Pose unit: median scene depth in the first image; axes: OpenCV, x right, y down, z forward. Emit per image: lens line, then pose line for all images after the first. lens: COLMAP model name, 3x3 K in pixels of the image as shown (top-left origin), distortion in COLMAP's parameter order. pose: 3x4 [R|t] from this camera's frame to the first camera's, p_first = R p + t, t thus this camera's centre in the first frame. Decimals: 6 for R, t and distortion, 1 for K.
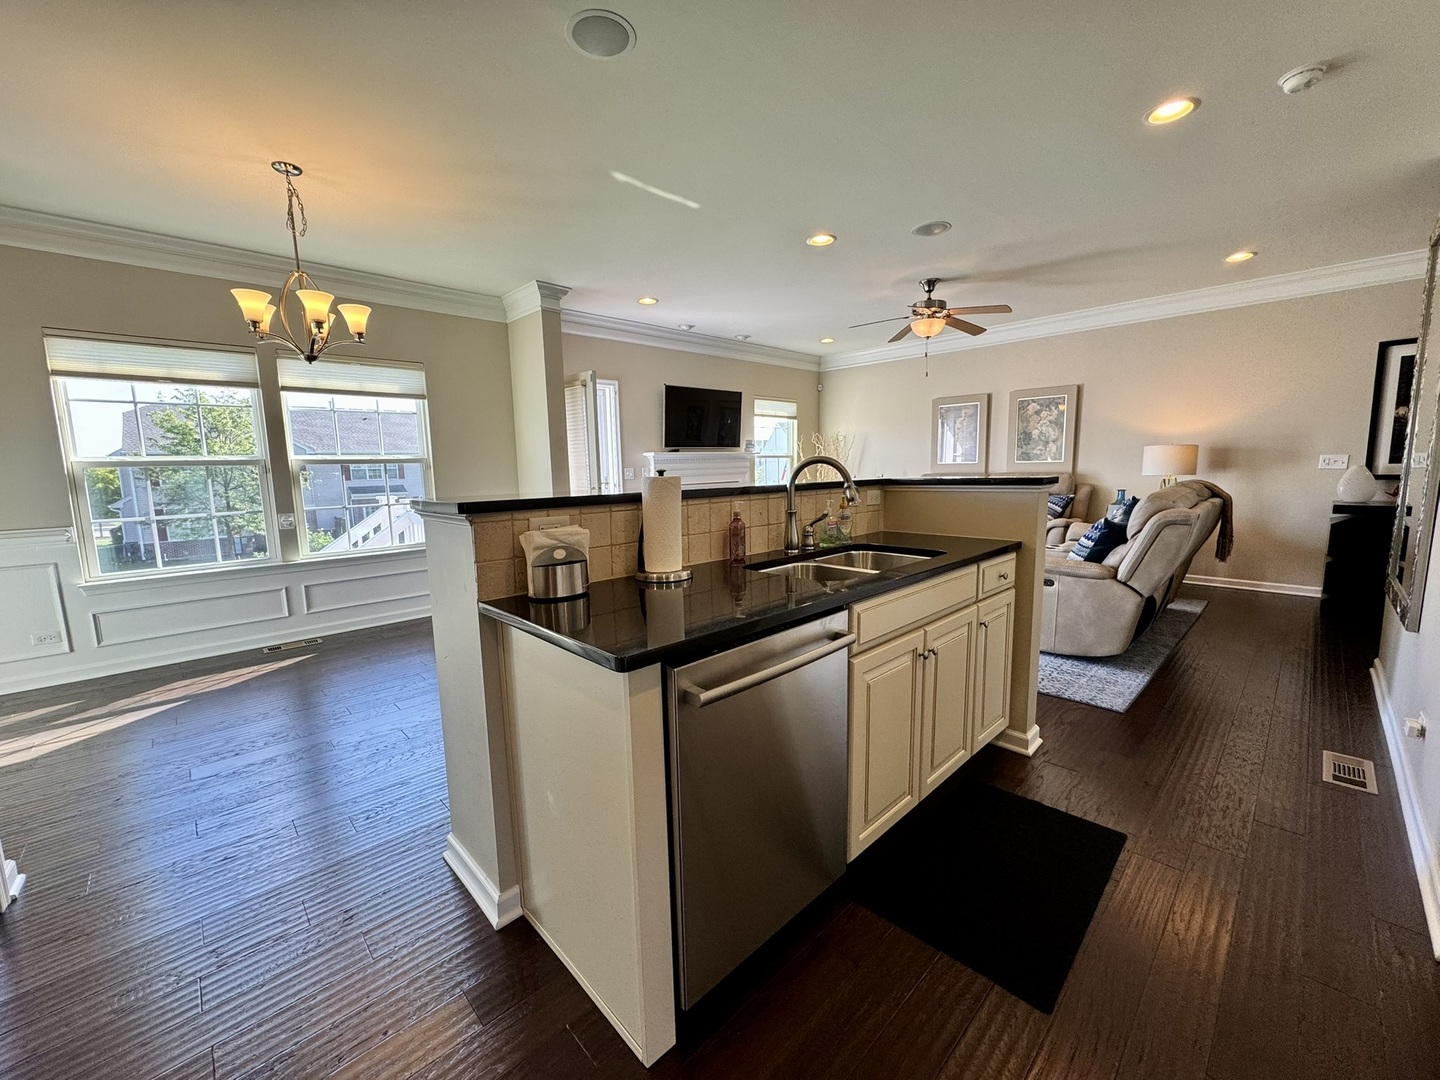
lens RADIAL K [[572.4, 0, 718.2], [0, 572.4, 539.5], [0, 0, 1]] dist [-0.004856, 0.000554]
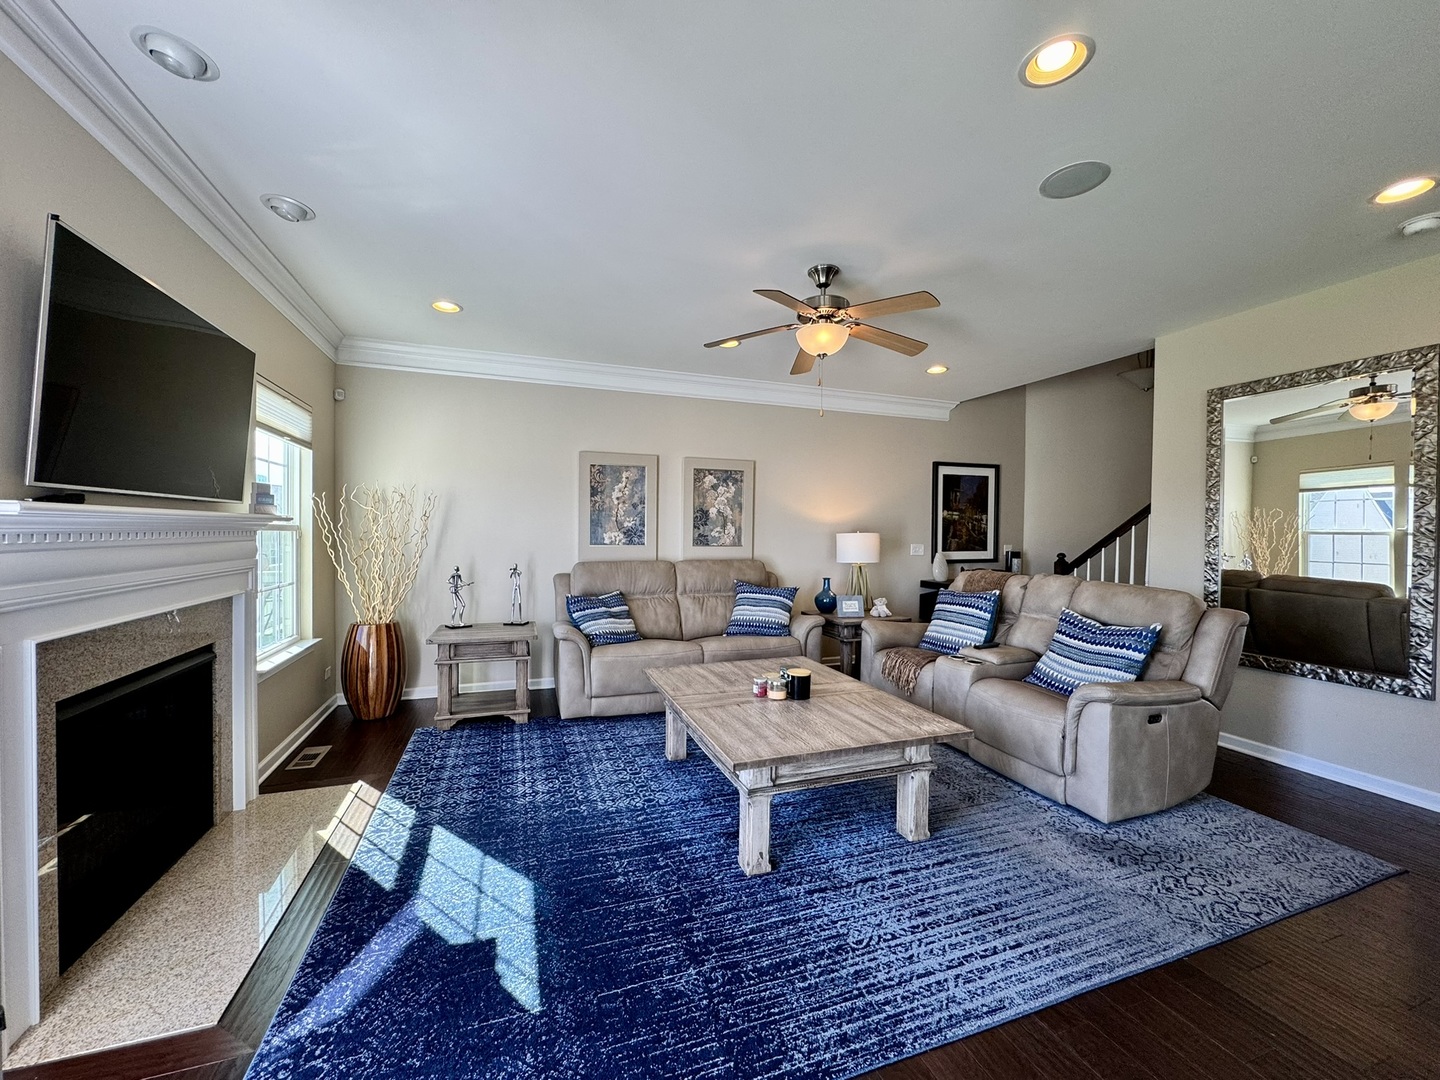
lens RADIAL K [[572.4, 0, 720.0], [0, 572.4, 542.3], [0, 0, 1]] dist [-0.004856, 0.000554]
pose [[0.404526, 0.009219, 0.914480, -0.257563], [0.103469, 0.993067, -0.055781, -0.127355], [-0.908655, 0.117185, 0.400767, 0.888311]]
